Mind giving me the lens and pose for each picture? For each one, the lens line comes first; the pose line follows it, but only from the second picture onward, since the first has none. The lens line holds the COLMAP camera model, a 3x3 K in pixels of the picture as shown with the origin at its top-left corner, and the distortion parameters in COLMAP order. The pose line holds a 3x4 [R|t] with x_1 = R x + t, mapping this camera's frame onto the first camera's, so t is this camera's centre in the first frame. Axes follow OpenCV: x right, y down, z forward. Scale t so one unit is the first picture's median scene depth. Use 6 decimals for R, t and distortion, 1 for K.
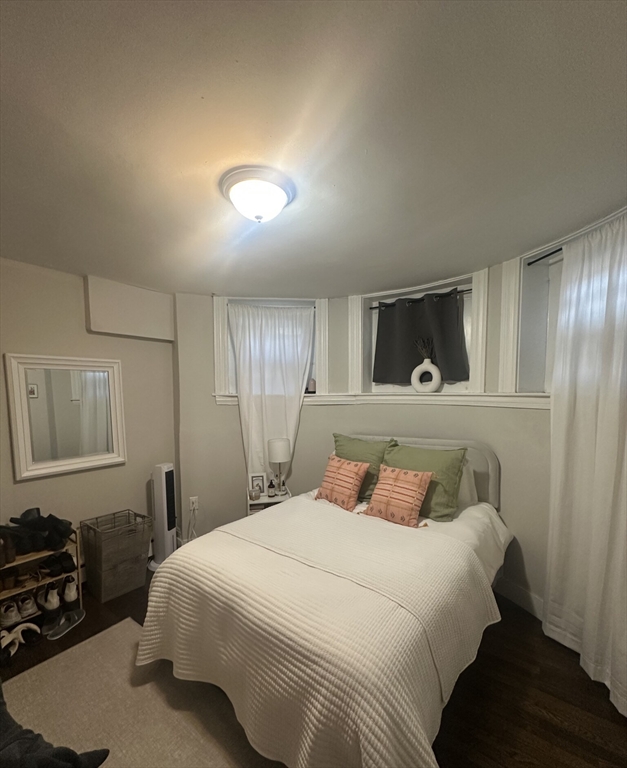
lens RADIAL K [[327.4, 0, 295.8], [0, 327.4, 401.1], [0, 0, 1]] dist [-0.001098, -0.000118]
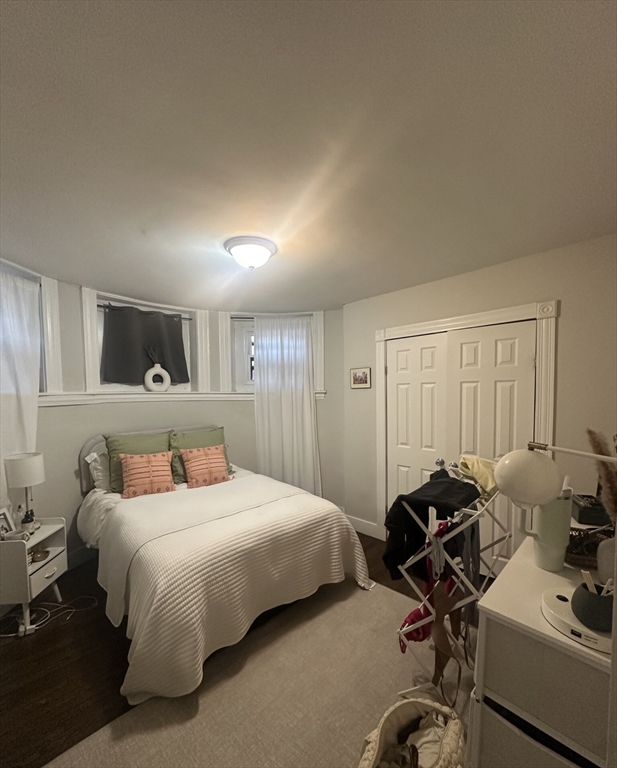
lens RADIAL K [[320.4, 0, 308.5], [0, 320.4, 382.8], [0, 0, 1]] dist [0.002282, 0.000105]
pose [[0.147981, 0.031033, 0.988503, -0.702749], [0.026126, 0.999036, -0.035275, -0.001617], [-0.988645, 0.031045, 0.147028, 0.273896]]
